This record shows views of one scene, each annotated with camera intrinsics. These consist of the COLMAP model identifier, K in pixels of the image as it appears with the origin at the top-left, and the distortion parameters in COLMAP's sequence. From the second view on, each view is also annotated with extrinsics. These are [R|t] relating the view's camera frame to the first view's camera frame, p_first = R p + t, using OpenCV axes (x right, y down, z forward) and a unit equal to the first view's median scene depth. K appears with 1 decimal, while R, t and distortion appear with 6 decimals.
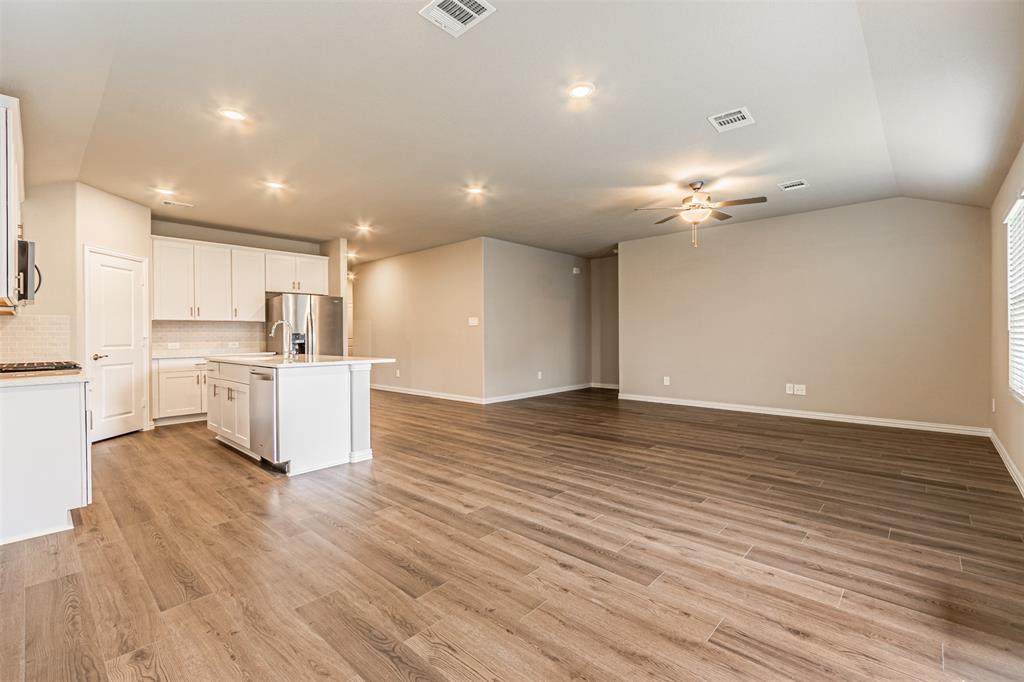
lens RADIAL K [[447.6, 0, 513.2], [0, 447.6, 336.4], [0, 0, 1]] dist [0.005465, -0.001402]
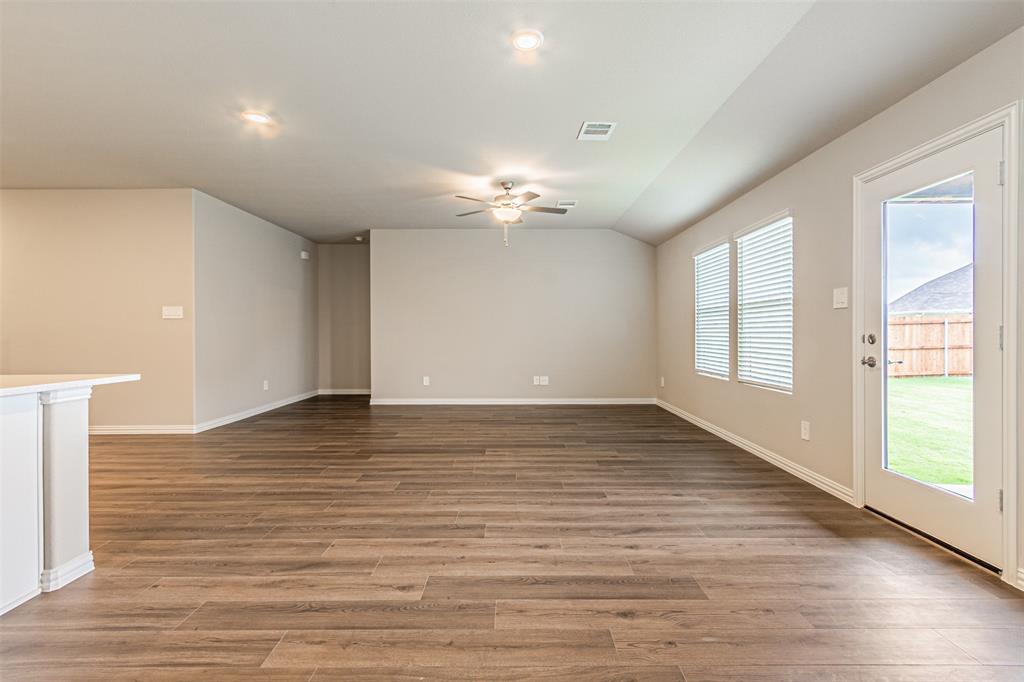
lens RADIAL K [[447.6, 0, 516.0], [0, 447.6, 342.5], [0, 0, 1]] dist [0.005465, -0.001402]
pose [[0.732348, -0.009158, 0.680869, -0.348461], [-0.001169, 0.999891, 0.014707, 0.002544], [-0.680929, -0.011566, 0.732258, 0.324742]]
